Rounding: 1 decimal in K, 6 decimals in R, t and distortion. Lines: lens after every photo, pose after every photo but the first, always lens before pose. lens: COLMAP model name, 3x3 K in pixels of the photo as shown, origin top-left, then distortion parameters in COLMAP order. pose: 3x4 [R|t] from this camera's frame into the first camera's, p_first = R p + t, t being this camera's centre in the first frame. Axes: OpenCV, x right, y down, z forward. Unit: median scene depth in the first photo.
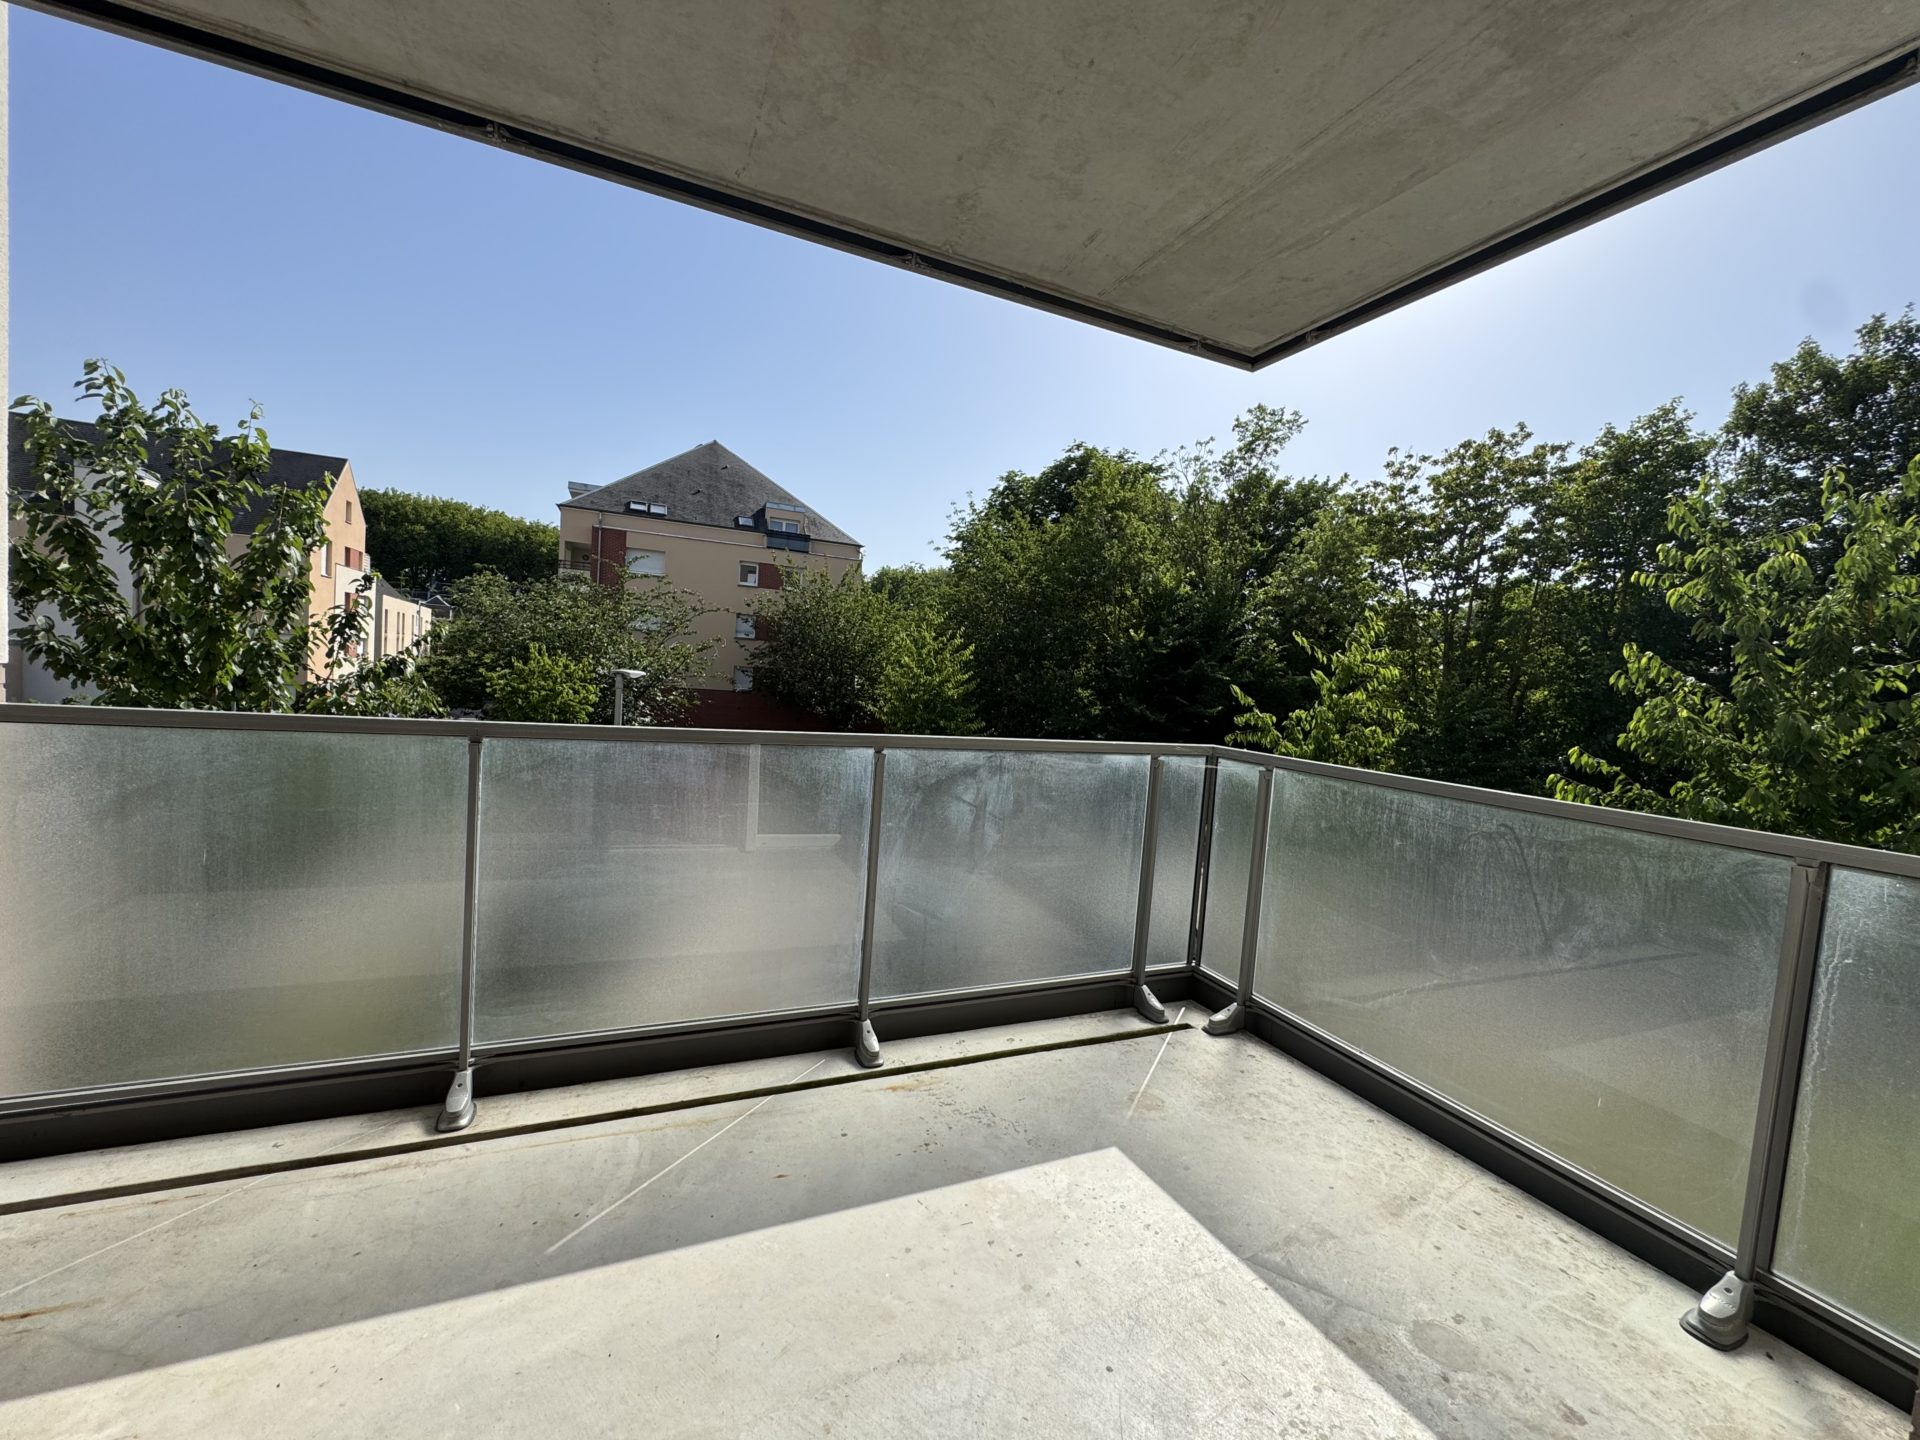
lens RADIAL K [[766.1, 0, 957.6], [0, 766.1, 718.8], [0, 0, 1]] dist [-0.001957, 0.000605]
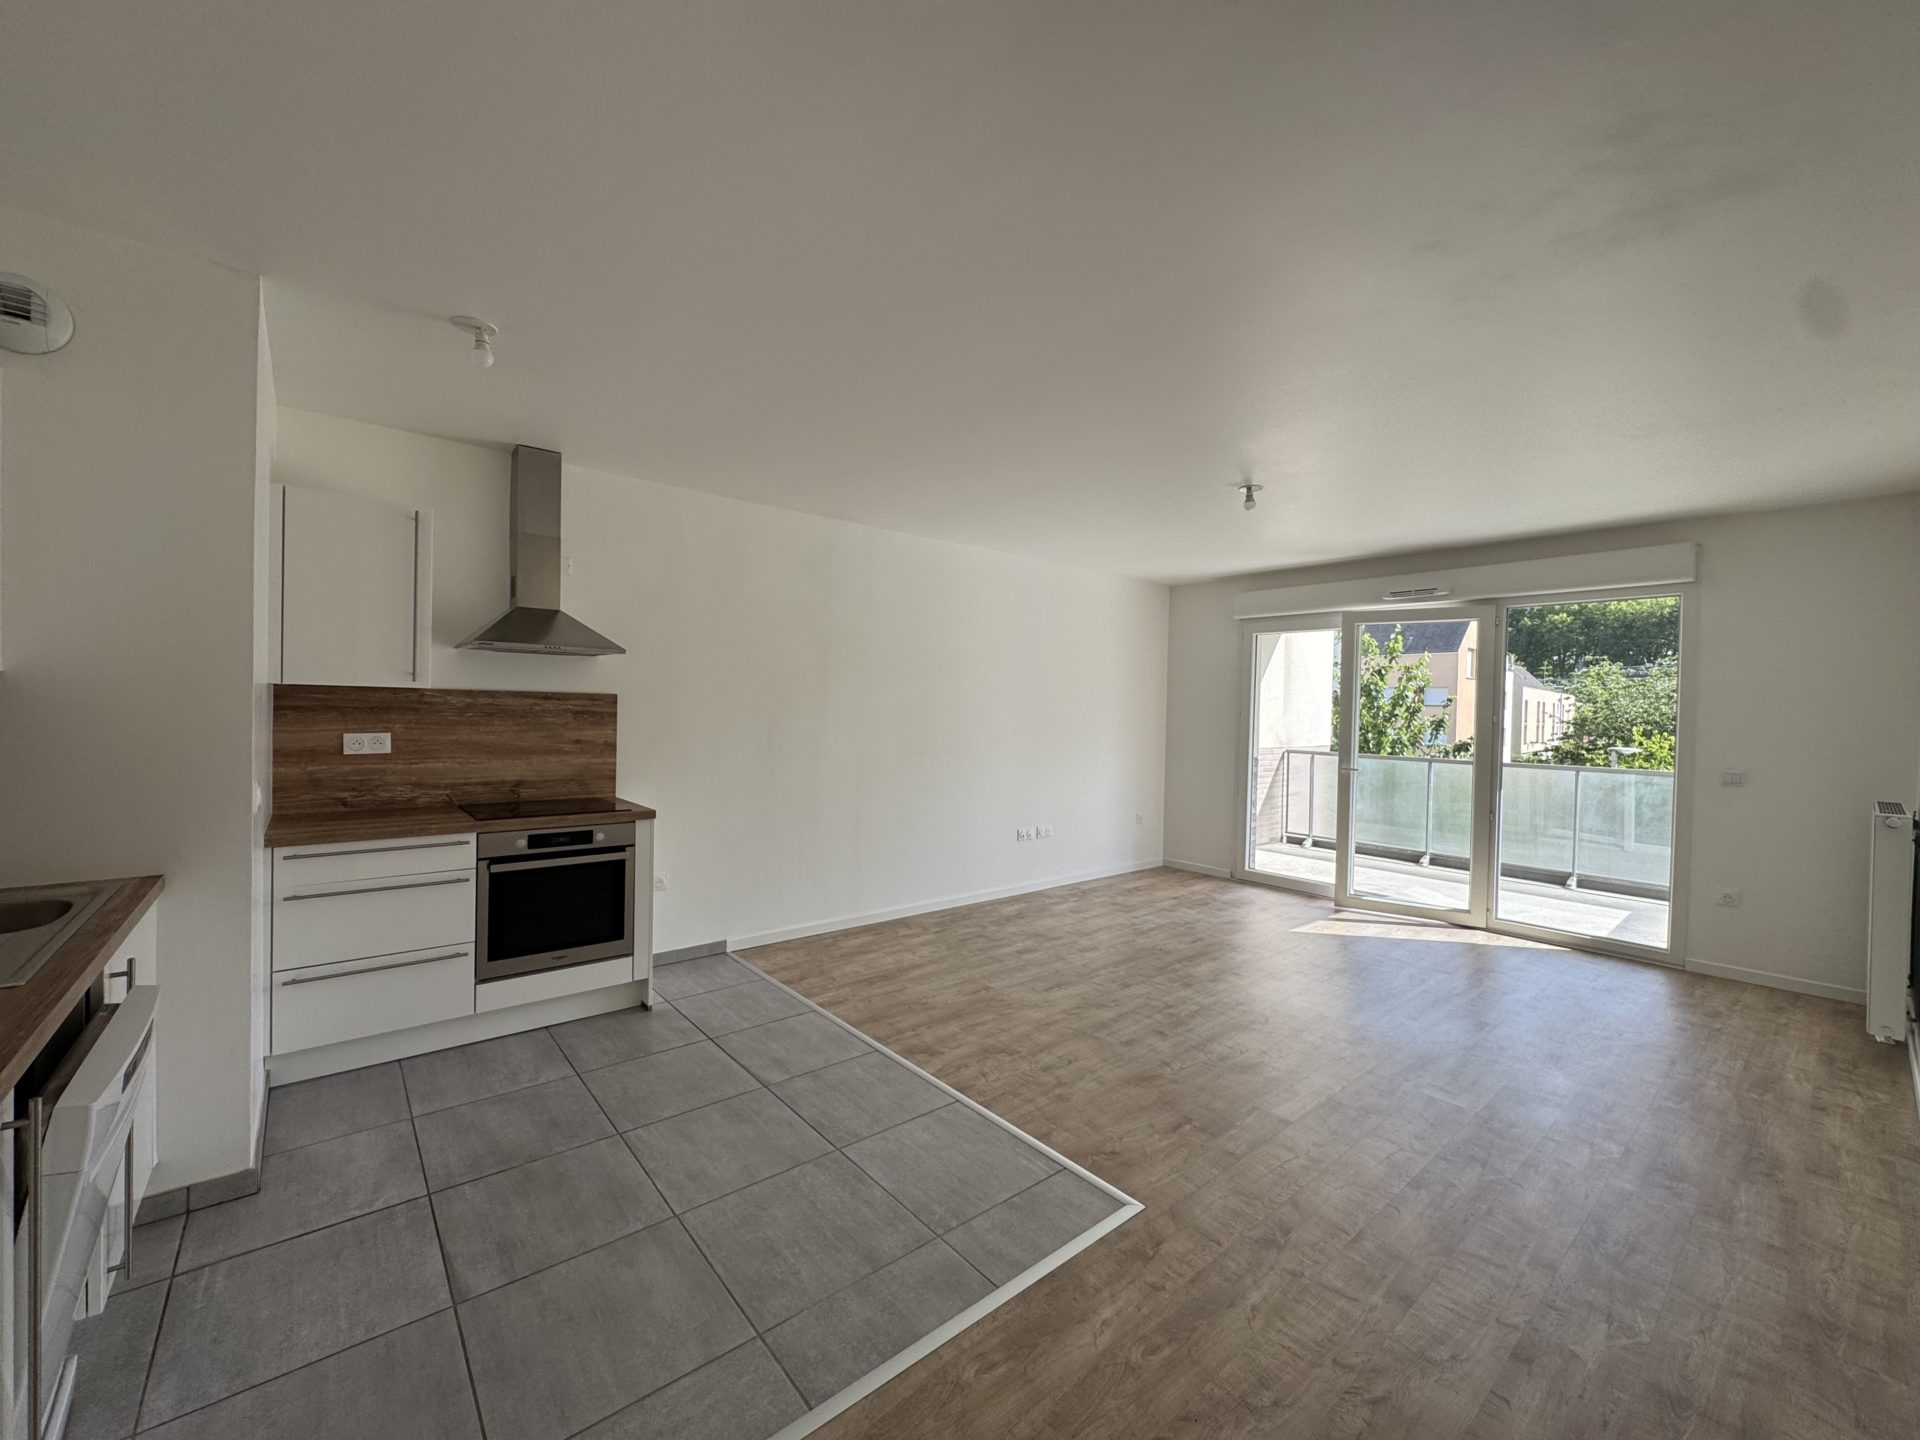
lens RADIAL K [[766.1, 0, 957.6], [0, 766.1, 718.8], [0, 0, 1]] dist [-0.001957, 0.000605]
pose [[0.279129, -0.053014, -0.958789, 0.806925], [-0.057227, 0.995782, -0.071719, 0.074613], [0.958547, 0.074887, 0.274918, -0.778308]]
